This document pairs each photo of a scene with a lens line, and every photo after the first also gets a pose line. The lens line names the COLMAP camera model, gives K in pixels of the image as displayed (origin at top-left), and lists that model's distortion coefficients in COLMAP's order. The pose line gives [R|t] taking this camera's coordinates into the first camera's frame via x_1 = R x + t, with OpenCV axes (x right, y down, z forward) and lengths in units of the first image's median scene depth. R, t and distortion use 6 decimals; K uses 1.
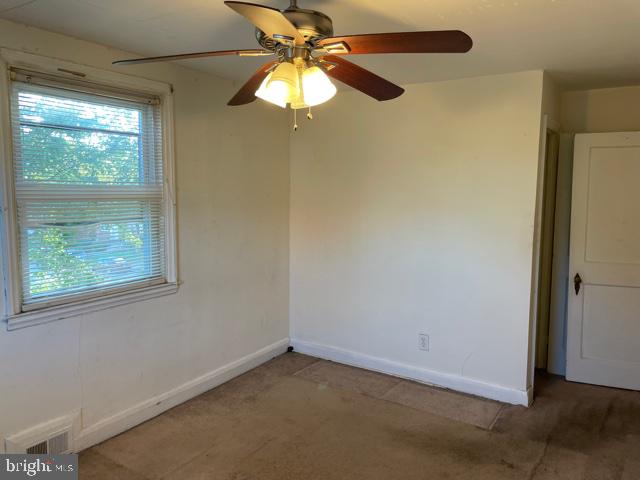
lens RADIAL K [[481.7, 0, 322.3], [0, 481.7, 242.5], [0, 0, 1]] dist [0.016100, -0.002255]
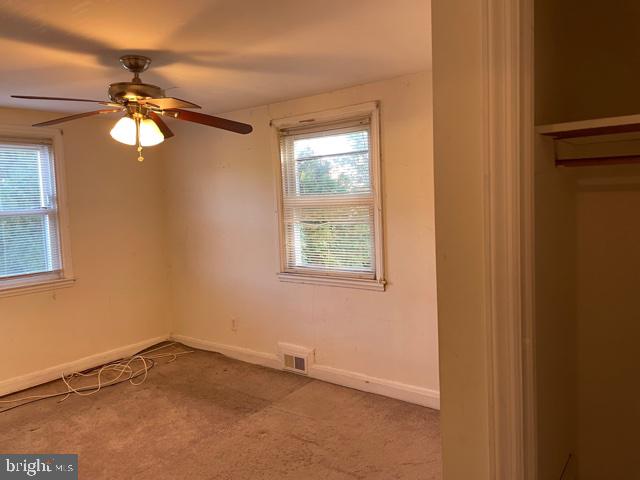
lens RADIAL K [[481.7, 0, 322.6], [0, 481.7, 234.9], [0, 0, 1]] dist [0.016100, -0.002255]
pose [[-0.080657, 0.077464, -0.993727, 0.859501], [-0.071072, 0.993991, 0.083253, -0.113937], [0.994205, 0.077341, -0.074666, 1.042518]]
